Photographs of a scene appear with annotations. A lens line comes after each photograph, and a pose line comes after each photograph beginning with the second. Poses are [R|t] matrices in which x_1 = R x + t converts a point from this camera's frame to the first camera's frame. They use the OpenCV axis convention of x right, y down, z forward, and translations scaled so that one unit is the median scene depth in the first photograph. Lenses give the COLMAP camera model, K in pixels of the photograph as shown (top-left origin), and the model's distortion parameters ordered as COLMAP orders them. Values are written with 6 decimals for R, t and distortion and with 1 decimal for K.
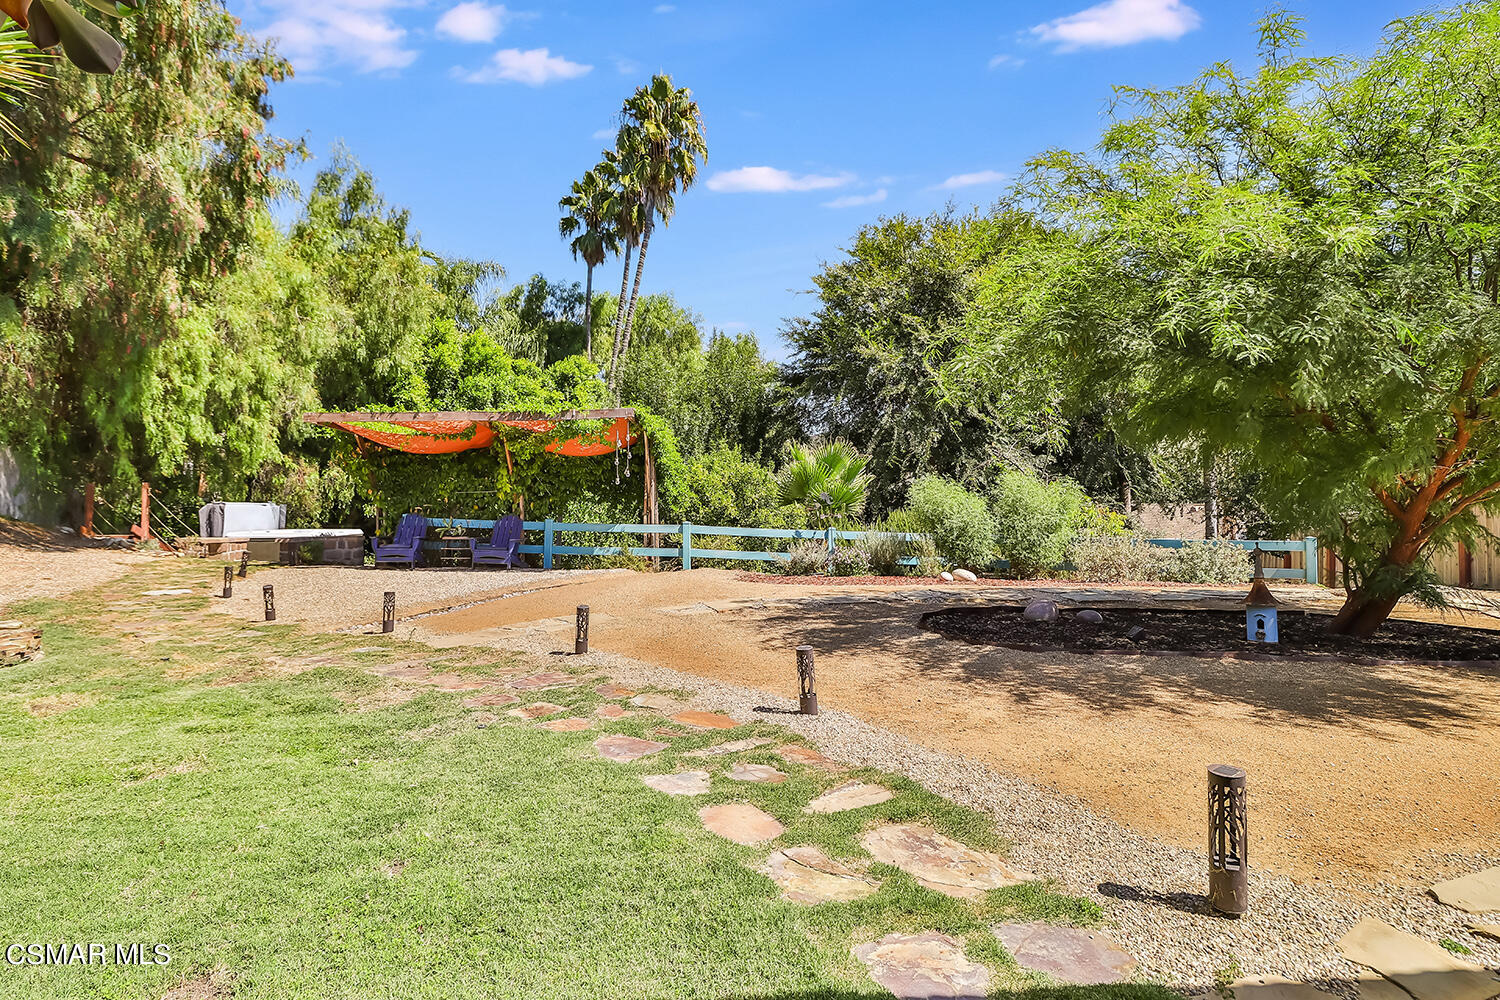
lens RADIAL K [[787.6, 0, 755.3], [0, 787.6, 475.5], [0, 0, 1]] dist [-0.000339, 0.000031]
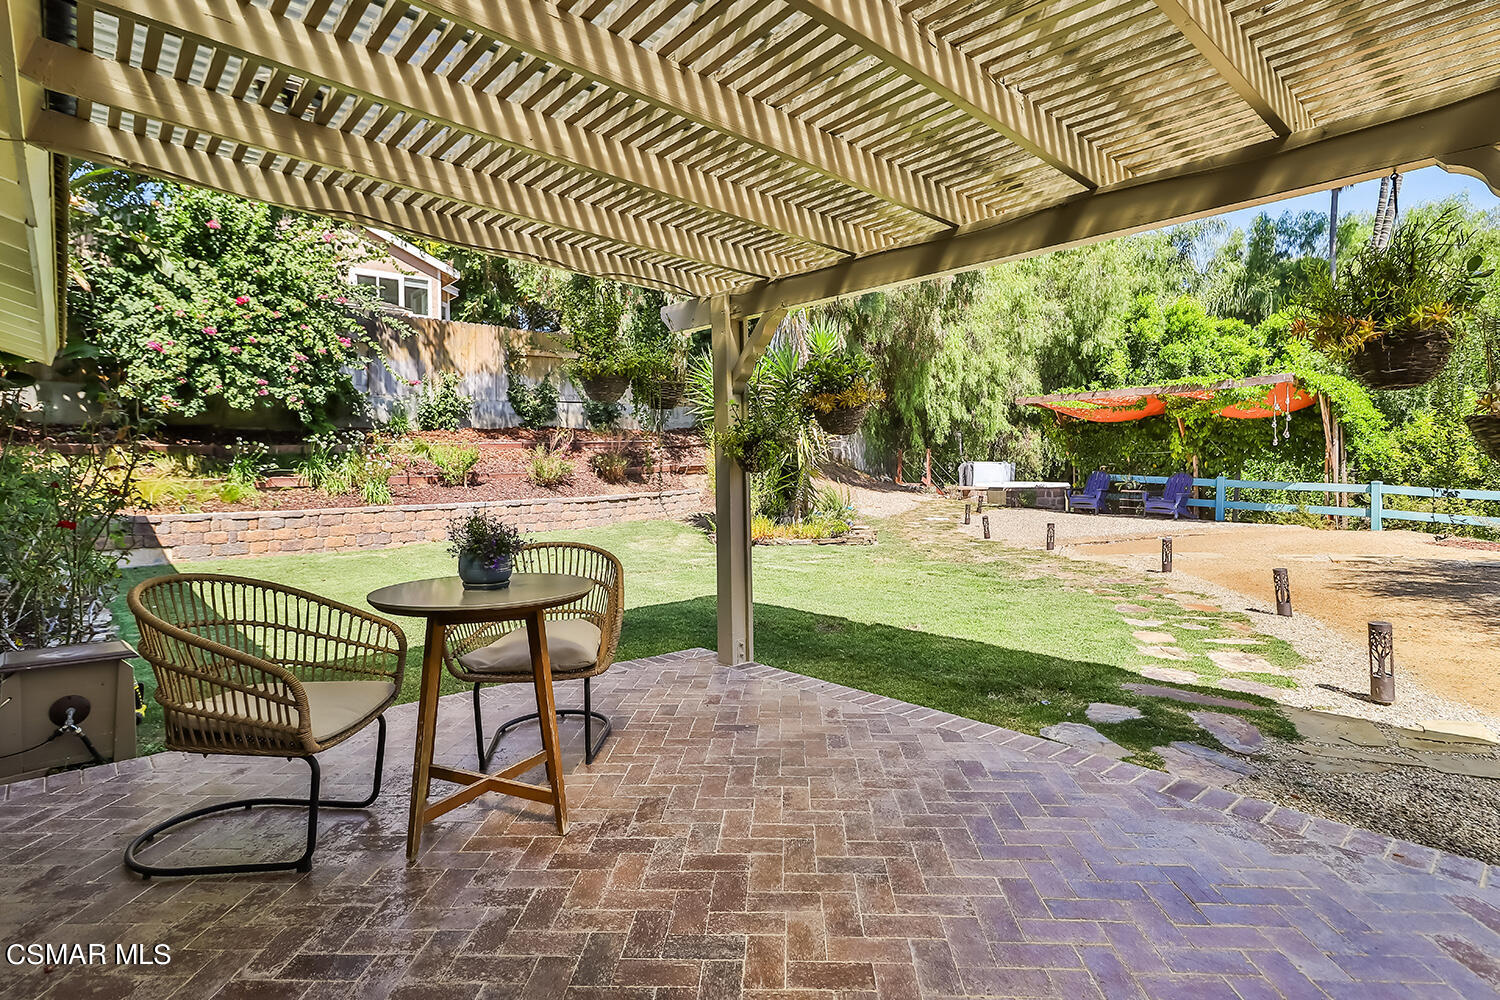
lens RADIAL K [[770.9, 0, 748.3], [0, 770.9, 474.2], [0, 0, 1]] dist [-0.000832, -0.000459]
pose [[0.620005, 0.011389, -0.784515, 0.165019], [0.031329, 0.998738, 0.039258, -0.010736], [0.783972, -0.048918, 0.618866, -0.178465]]
